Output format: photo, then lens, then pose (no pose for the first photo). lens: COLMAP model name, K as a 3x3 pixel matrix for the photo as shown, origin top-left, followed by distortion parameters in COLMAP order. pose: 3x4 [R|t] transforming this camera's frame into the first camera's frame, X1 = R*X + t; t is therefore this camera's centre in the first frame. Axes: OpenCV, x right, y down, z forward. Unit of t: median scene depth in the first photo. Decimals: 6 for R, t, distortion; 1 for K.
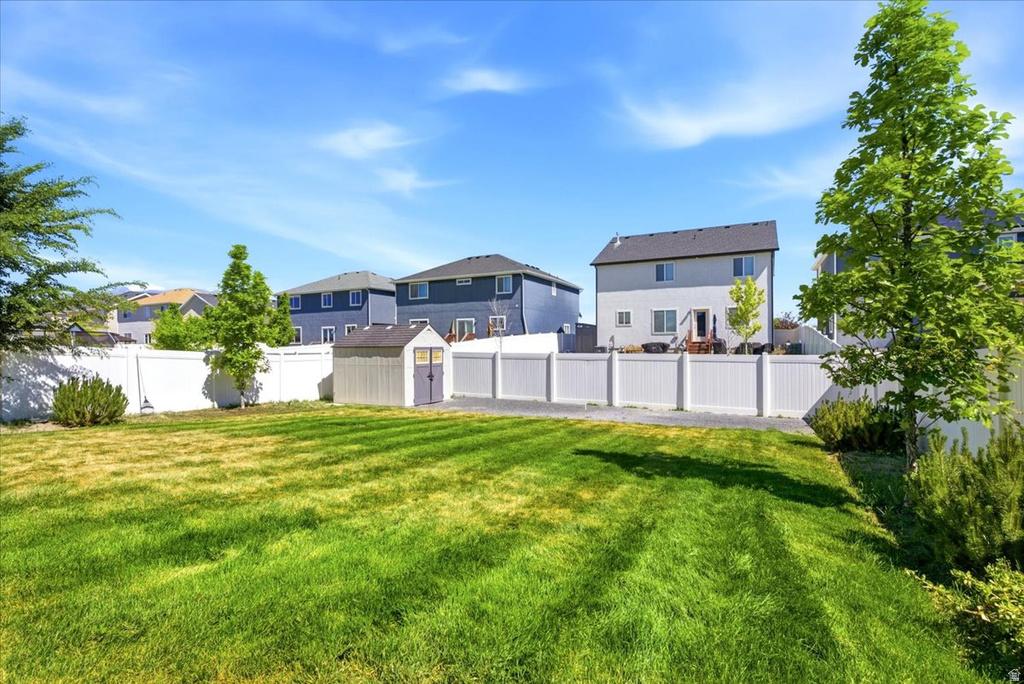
lens RADIAL K [[495.7, 0, 509.0], [0, 495.7, 344.9], [0, 0, 1]] dist [0.002065, 0.000702]
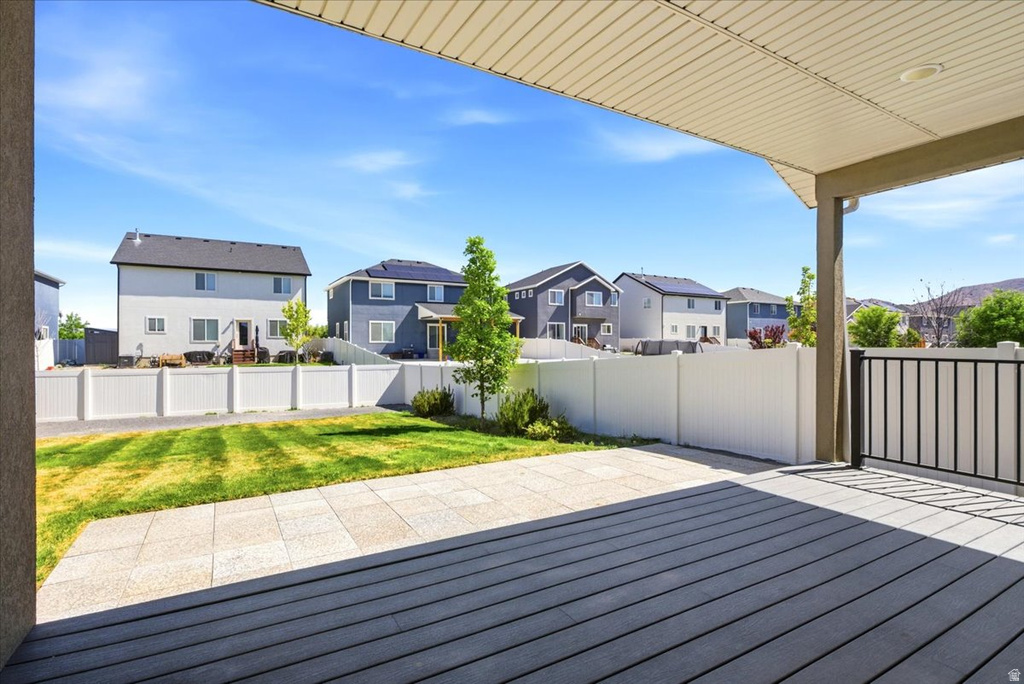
lens RADIAL K [[537.4, 0, 510.0], [0, 537.4, 340.1], [0, 0, 1]] dist [0.005923, 0.000583]
pose [[0.543758, 0.004835, 0.839228, -0.285207], [-0.002772, 0.999988, -0.003965, -0.025073], [-0.839237, -0.000170, 0.543765, -0.131104]]
